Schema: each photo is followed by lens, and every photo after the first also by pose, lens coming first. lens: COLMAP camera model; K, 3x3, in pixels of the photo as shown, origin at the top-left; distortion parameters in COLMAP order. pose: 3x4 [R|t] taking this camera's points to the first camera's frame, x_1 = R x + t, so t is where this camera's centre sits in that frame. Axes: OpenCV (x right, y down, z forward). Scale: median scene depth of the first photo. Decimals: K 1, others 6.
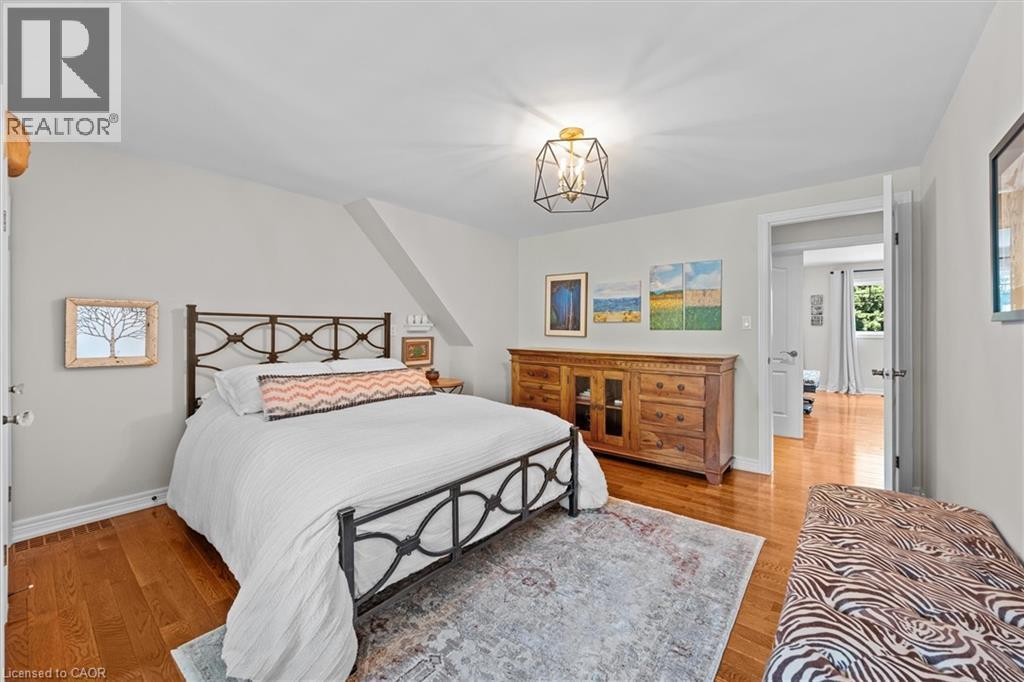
lens RADIAL K [[407.4, 0, 515.7], [0, 407.4, 330.8], [0, 0, 1]] dist [-0.003546, -0.000173]
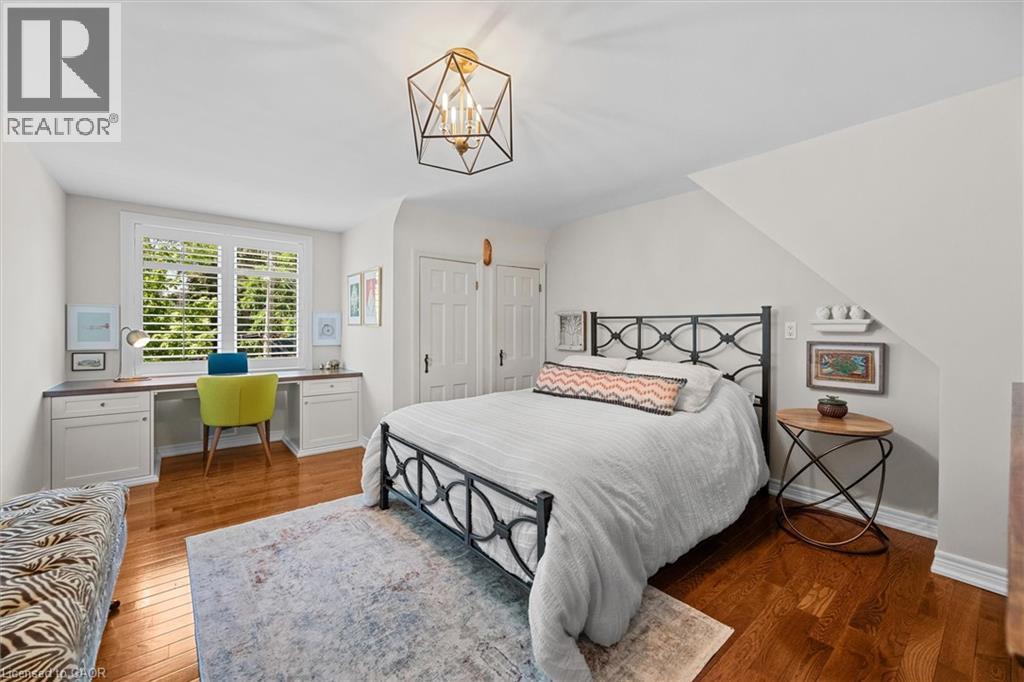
lens RADIAL K [[407.4, 0, 516.7], [0, 407.4, 336.6], [0, 0, 1]] dist [-0.003546, -0.000173]
pose [[-0.190931, 0.015972, -0.981473, 0.634011], [-0.006663, 0.999823, 0.017567, 0.000186], [0.981581, 0.009894, -0.190791, 0.942139]]
